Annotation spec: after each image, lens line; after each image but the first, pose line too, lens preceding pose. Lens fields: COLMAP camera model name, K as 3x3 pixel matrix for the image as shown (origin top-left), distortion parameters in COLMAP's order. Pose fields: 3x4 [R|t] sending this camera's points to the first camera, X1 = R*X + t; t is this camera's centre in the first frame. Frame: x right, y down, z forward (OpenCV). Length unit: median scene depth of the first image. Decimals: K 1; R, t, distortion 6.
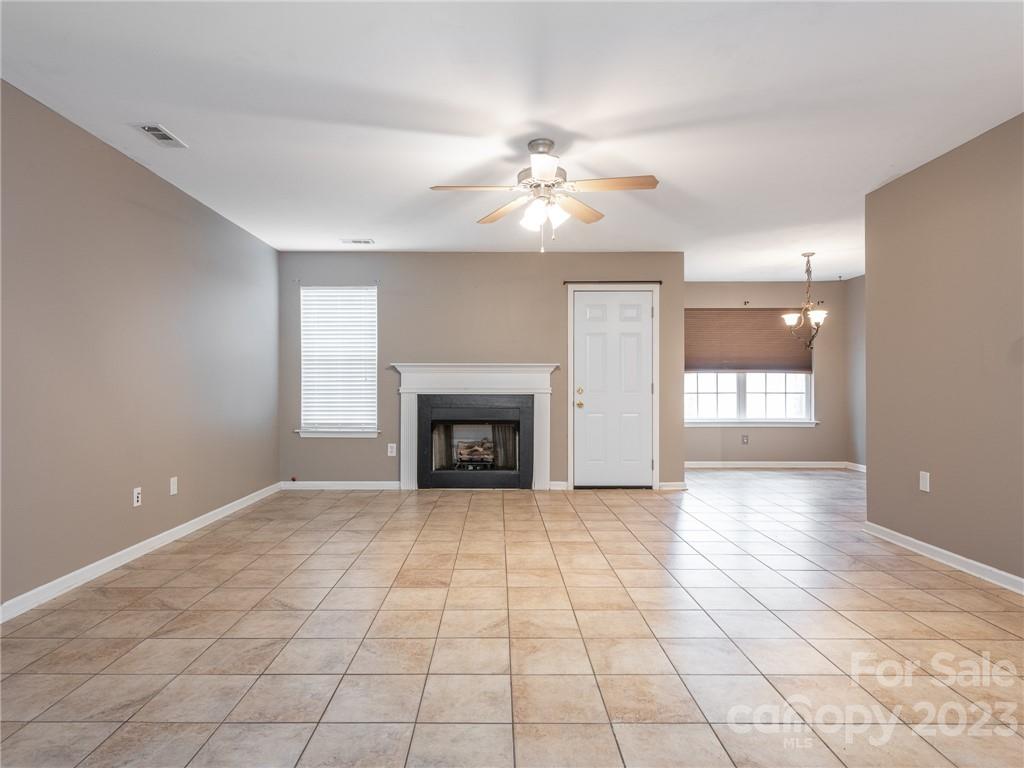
lens RADIAL K [[614.8, 0, 488.7], [0, 614.8, 393.7], [0, 0, 1]] dist [-0.008865, 0.013628]
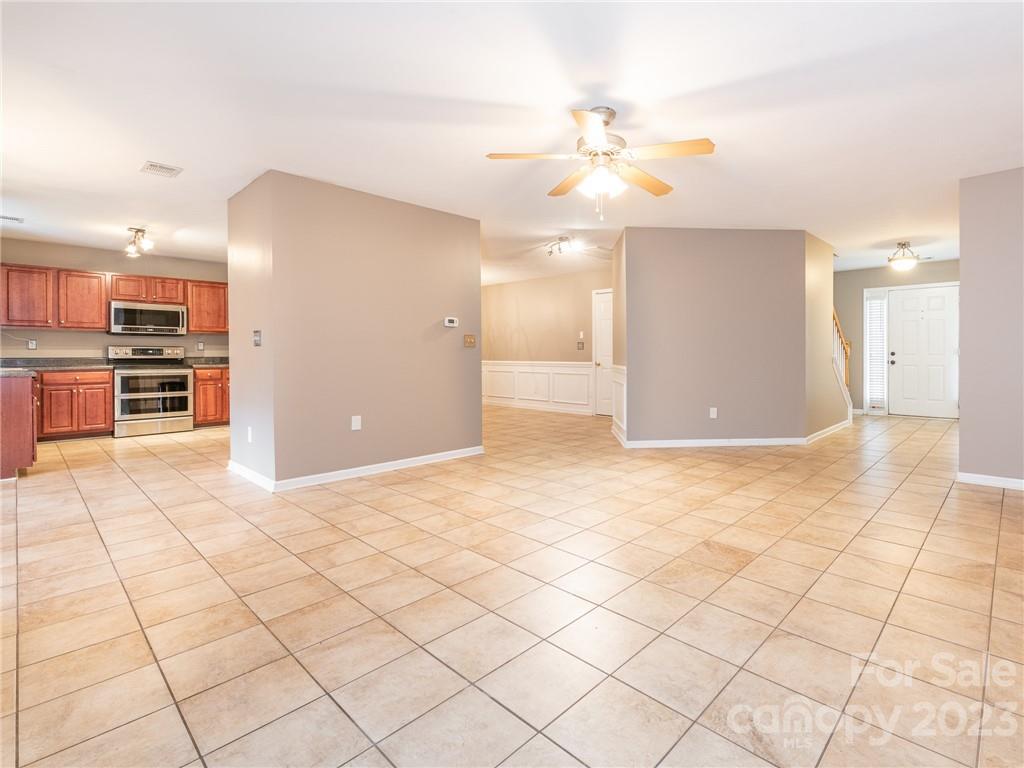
lens RADIAL K [[476.4, 0, 600.6], [0, 476.4, 355.5], [0, 0, 1]] dist [-0.000682, -0.000688]
pose [[-0.774091, 0.001287, 0.633073, -0.233493], [0.011098, 0.999872, 0.011537, -0.007279], [-0.632977, 0.015956, -0.774006, 0.918245]]
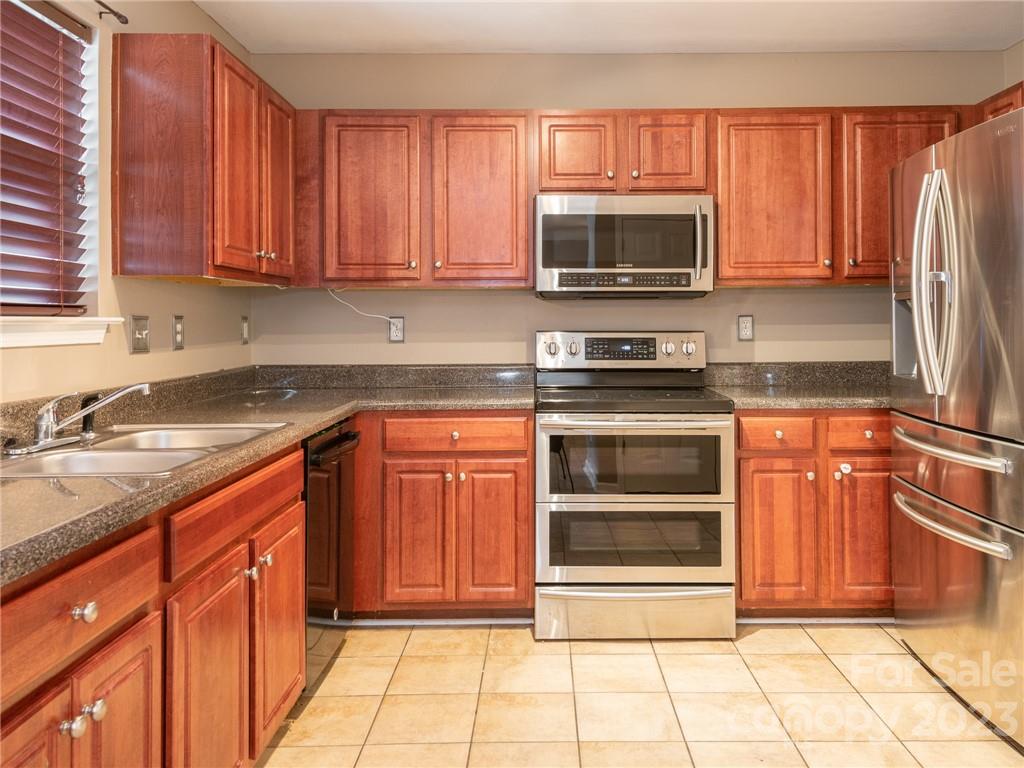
lens RADIAL K [[828.7, 0, 566.7], [0, 828.7, 314.3], [0, 0, 1]] dist [0.016503, -0.001799]
pose [[-0.022571, 0.012666, 0.999665, 0.614779], [0.015872, 0.999798, -0.012309, -0.032133], [-0.999619, 0.015589, -0.022768, 0.789552]]
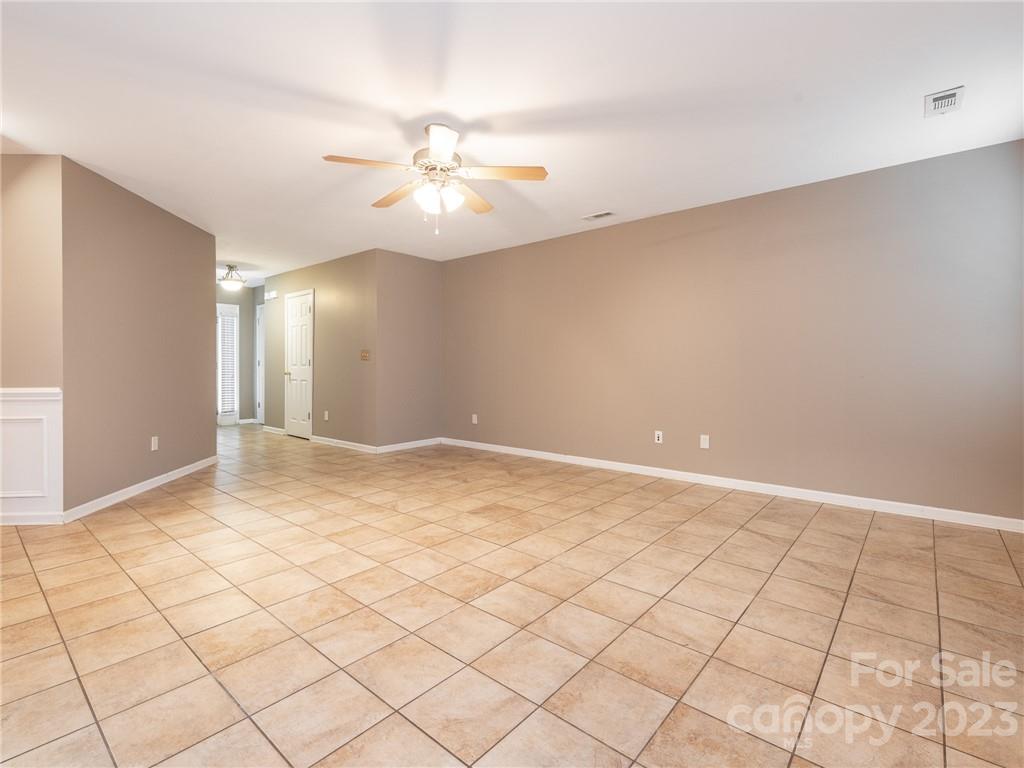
lens RADIAL K [[482.6, 0, 483.2], [0, 482.6, 362.7], [0, 0, 1]] dist [0.005222, -0.002402]
pose [[-0.677855, 0.002420, -0.735192, 0.359858], [-0.003448, 0.999973, 0.006470, -0.010096], [0.735188, 0.006920, -0.677828, 0.915584]]
